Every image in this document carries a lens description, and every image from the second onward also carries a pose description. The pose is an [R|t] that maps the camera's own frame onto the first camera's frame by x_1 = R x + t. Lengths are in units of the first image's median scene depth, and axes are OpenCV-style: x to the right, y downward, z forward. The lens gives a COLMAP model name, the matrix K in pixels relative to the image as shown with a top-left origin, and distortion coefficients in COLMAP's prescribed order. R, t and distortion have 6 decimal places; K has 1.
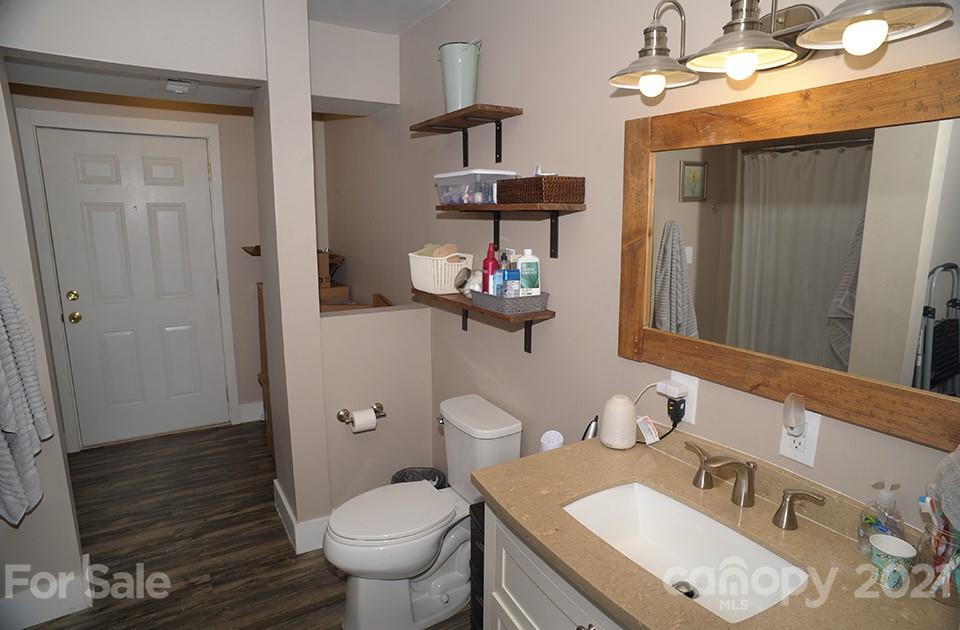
lens RADIAL K [[540.2, 0, 487.4], [0, 540.2, 320.2], [0, 0, 1]] dist [-0.104644, 0.067210]
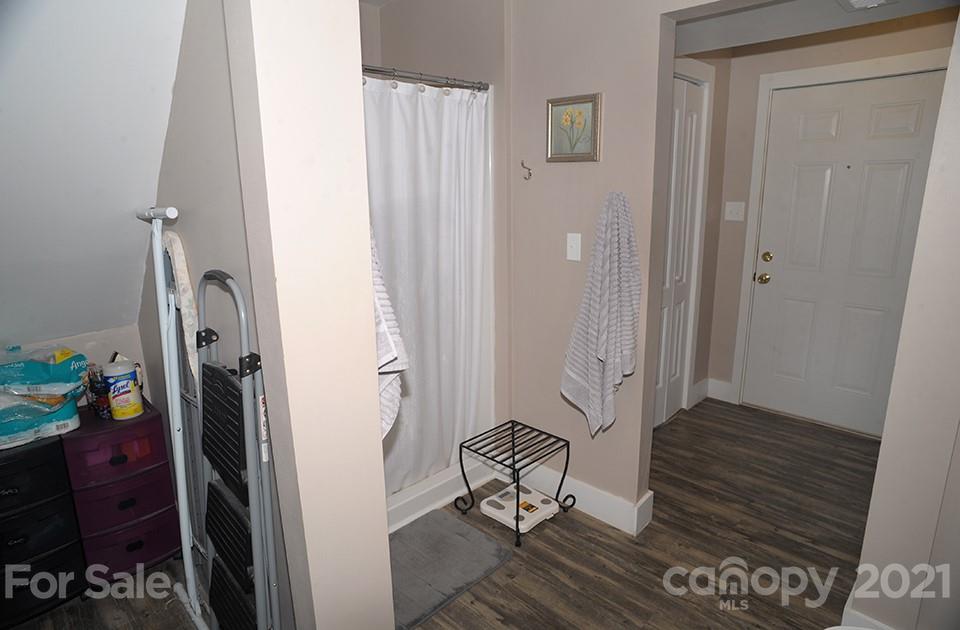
lens RADIAL K [[540.2, 0, 487.4], [0, 540.2, 320.2], [0, 0, 1]] dist [-0.104644, 0.067210]
pose [[0.228890, 0.220191, -0.948222, 0.088193], [-0.171565, 0.967959, 0.183360, -0.026789], [0.958214, 0.120713, 0.259334, 0.274163]]
